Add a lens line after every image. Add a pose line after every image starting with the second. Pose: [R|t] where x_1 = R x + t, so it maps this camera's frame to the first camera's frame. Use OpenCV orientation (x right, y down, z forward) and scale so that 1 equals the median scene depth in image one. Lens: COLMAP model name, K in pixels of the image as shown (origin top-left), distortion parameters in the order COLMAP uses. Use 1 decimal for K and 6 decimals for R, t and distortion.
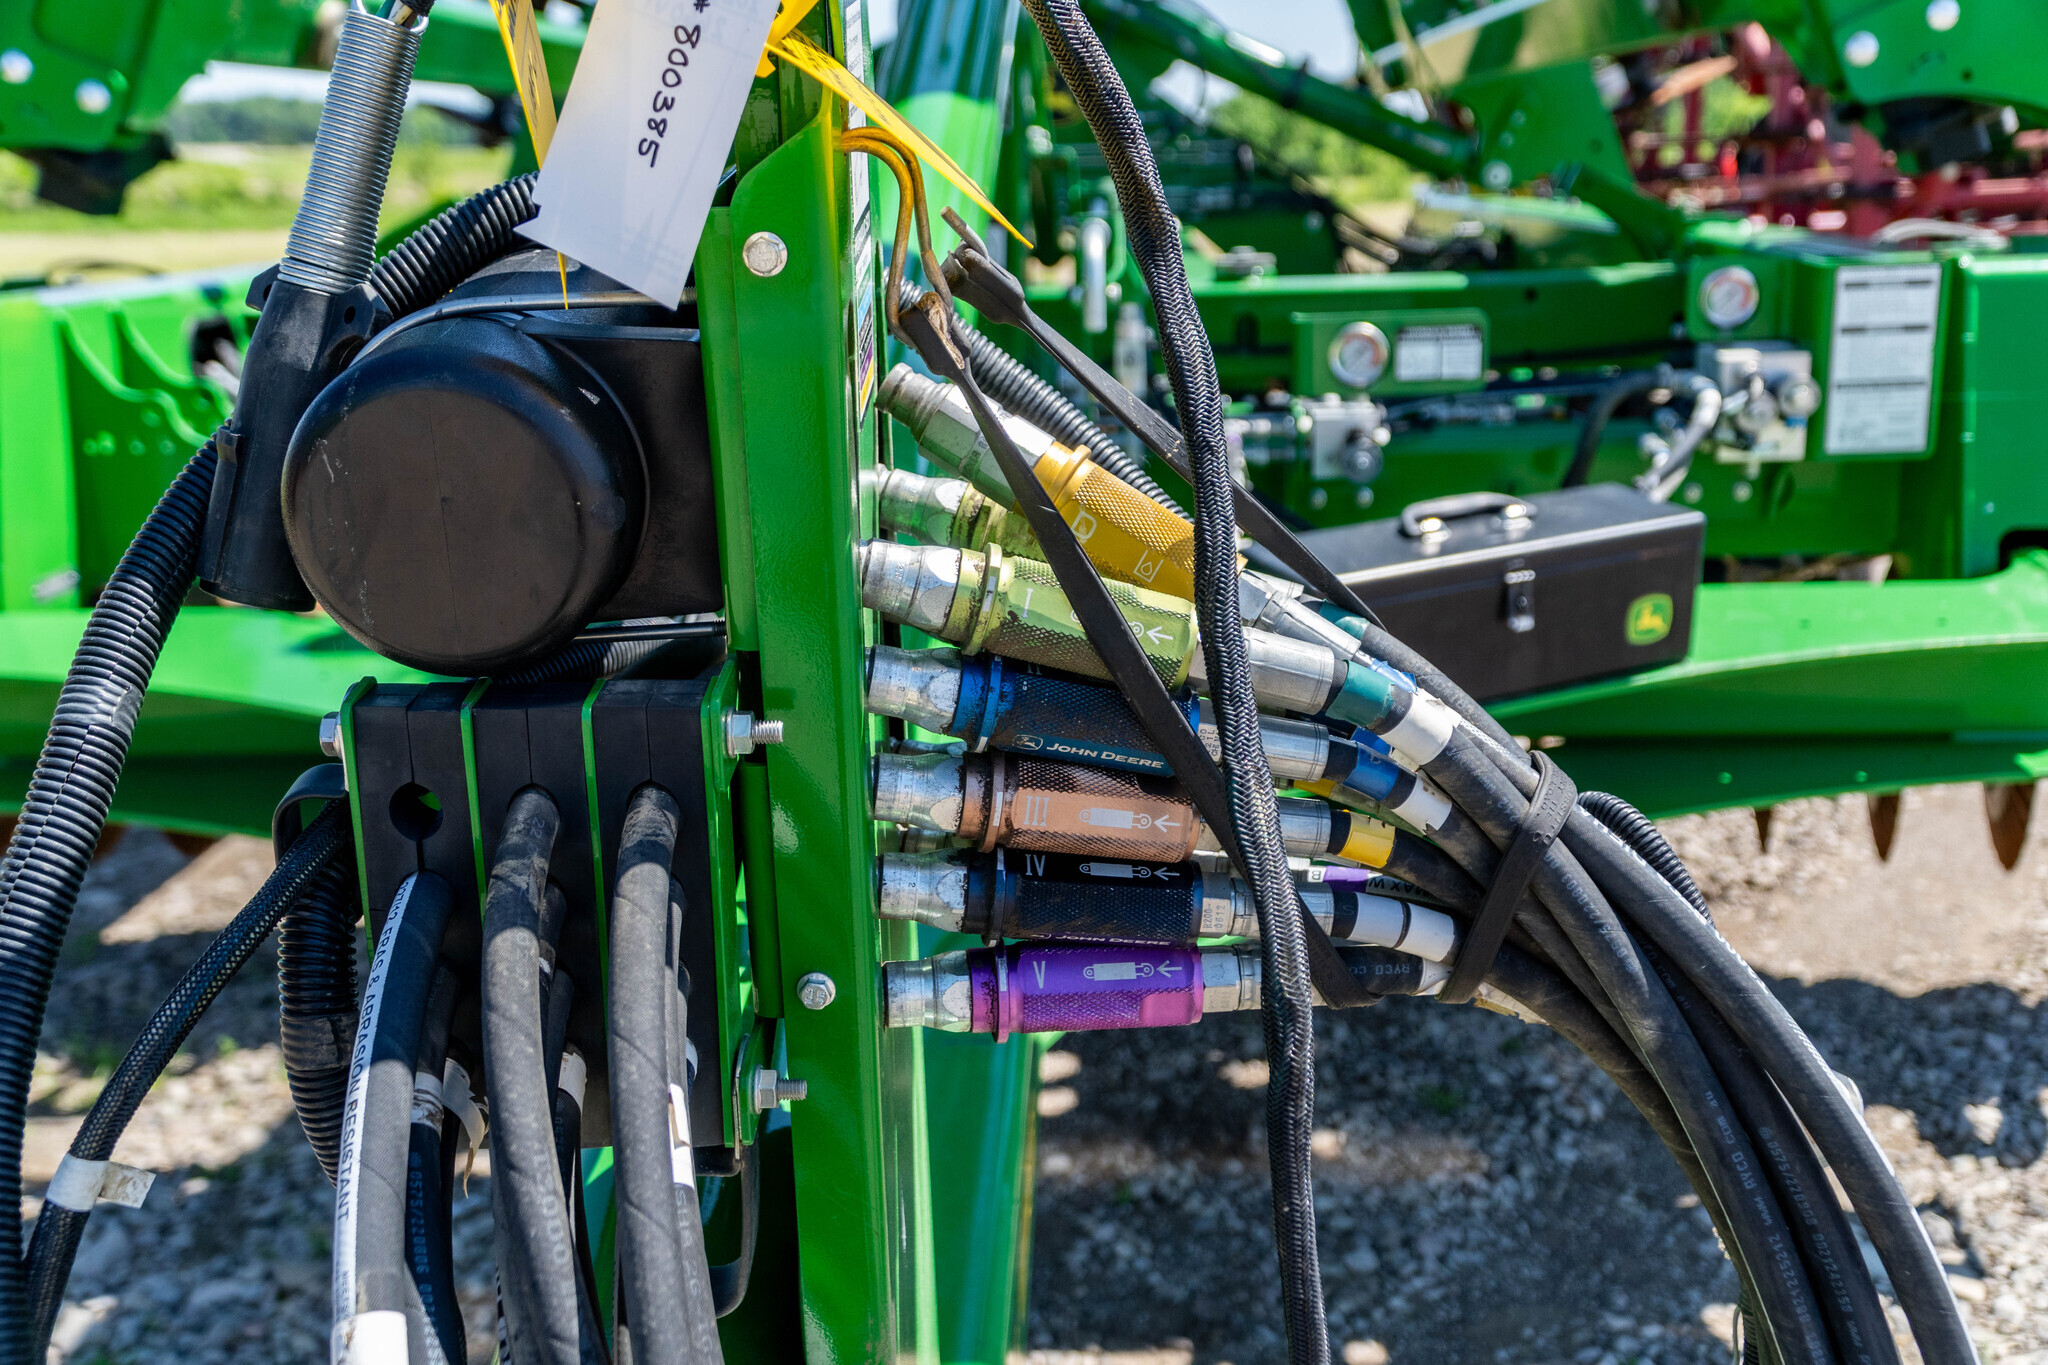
lens RADIAL K [[1971.7, 0, 1027.5], [0, 1971.7, 672.8], [0, 0, 1]] dist [0.071051, 0.000000]
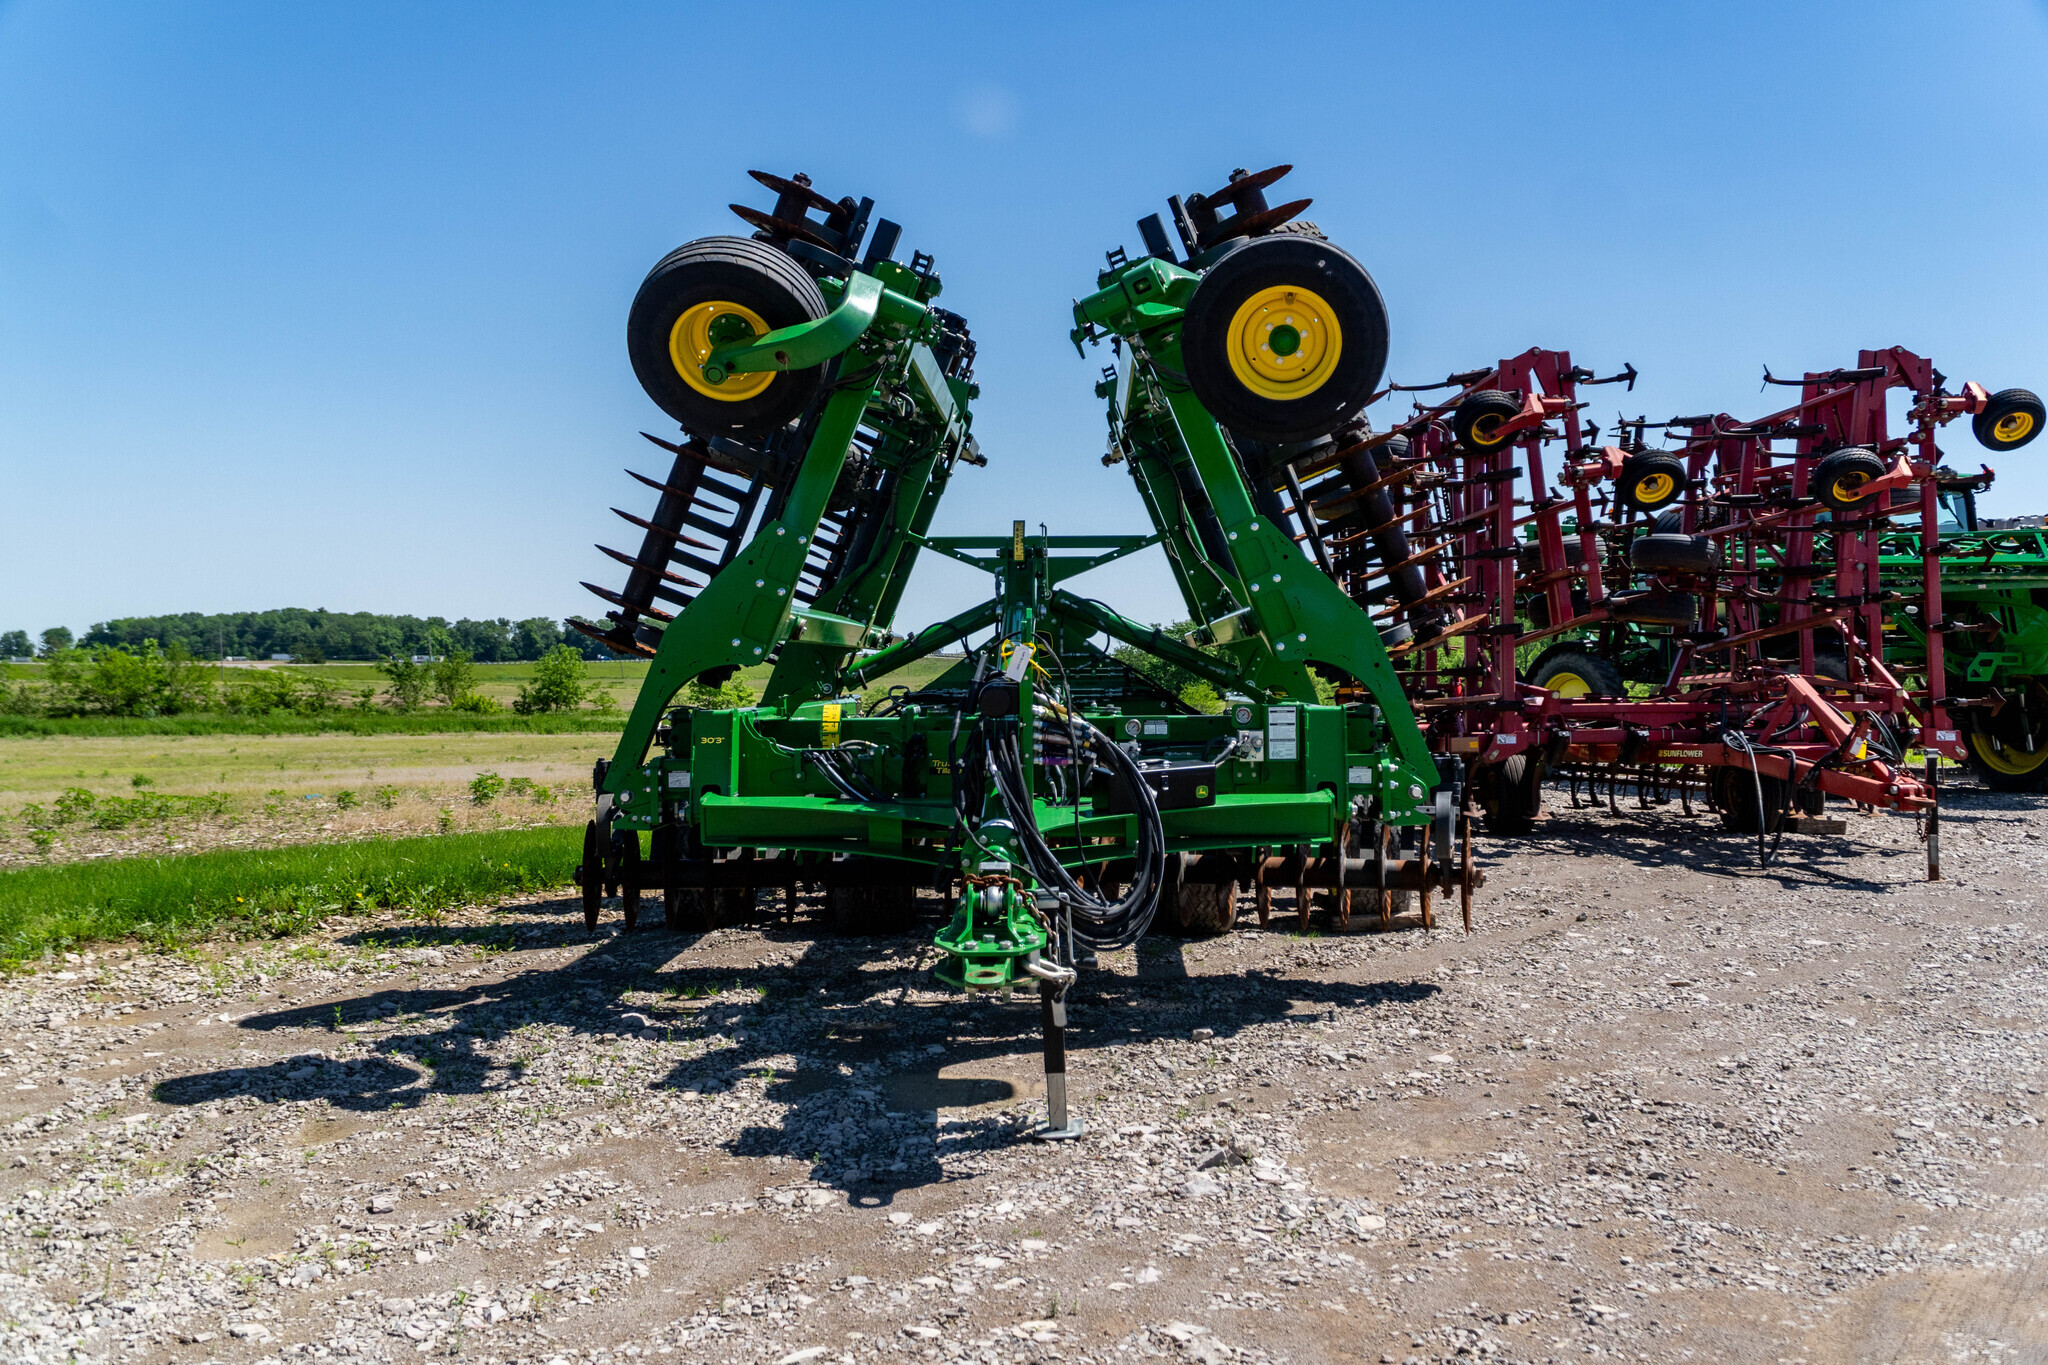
lens RADIAL K [[2240.3, 0, 1028.0], [0, 2240.3, 678.2], [0, 0, 1]] dist [0.095624, 0.000000]
pose [[0.999711, 0.014904, 0.018864, -0.092307], [-0.009689, 0.967876, -0.251241, 0.745228], [-0.022002, 0.250985, 0.967741, -2.824887]]
